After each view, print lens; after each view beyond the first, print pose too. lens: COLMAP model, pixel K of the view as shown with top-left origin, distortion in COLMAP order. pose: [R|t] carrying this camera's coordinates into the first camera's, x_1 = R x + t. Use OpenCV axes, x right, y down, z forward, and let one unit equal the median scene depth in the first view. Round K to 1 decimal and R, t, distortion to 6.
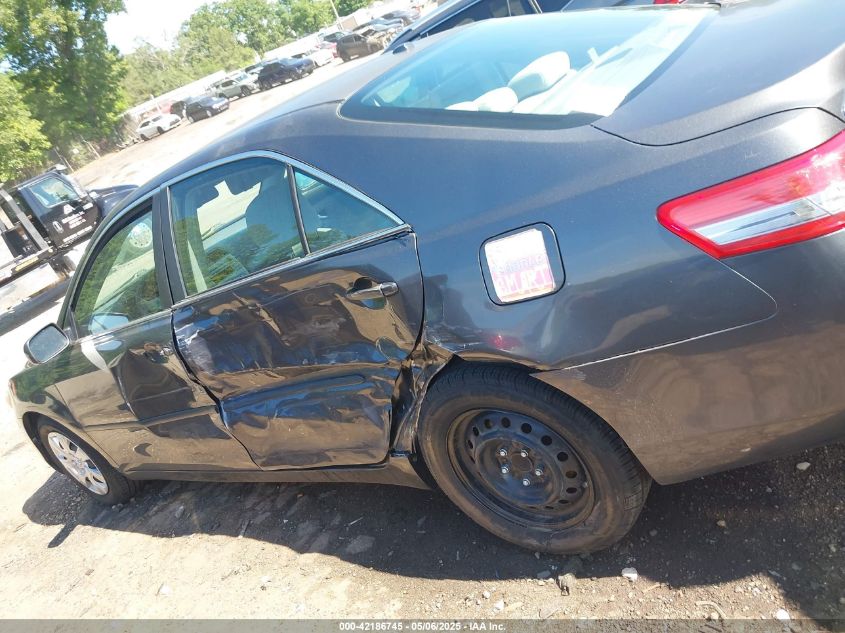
lens RADIAL K [[663.7, 0, 422.5], [0, 663.7, 316.5], [0, 0, 1]] dist [0.004319, -0.008275]
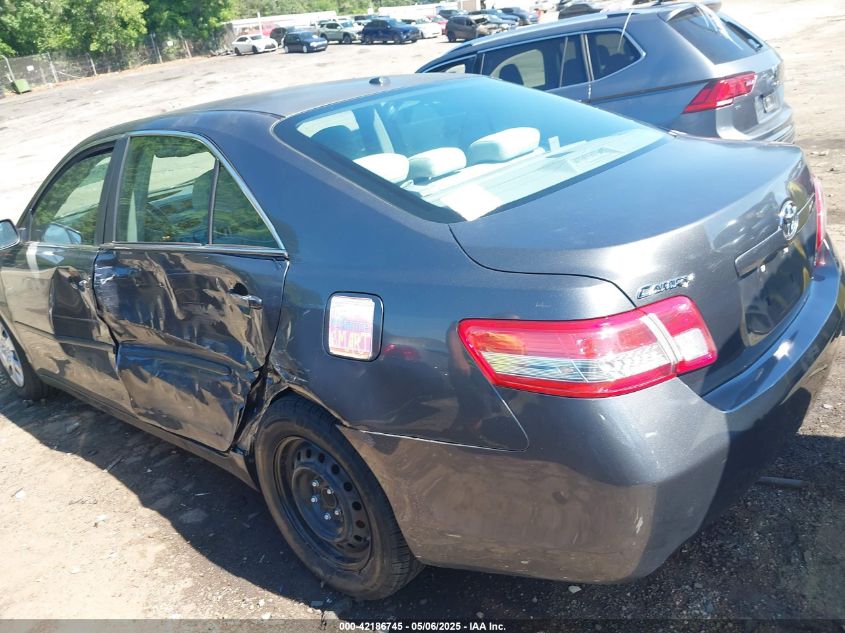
lens RADIAL K [[667.9, 0, 422.5], [0, 667.9, 316.5], [0, 0, 1]] dist [-0.008487, 0.001659]
pose [[0.946770, 0.320631, -0.028665, 0.173650], [-0.320127, 0.947146, 0.020823, -0.093371], [0.033826, -0.010538, 0.999372, -0.040389]]
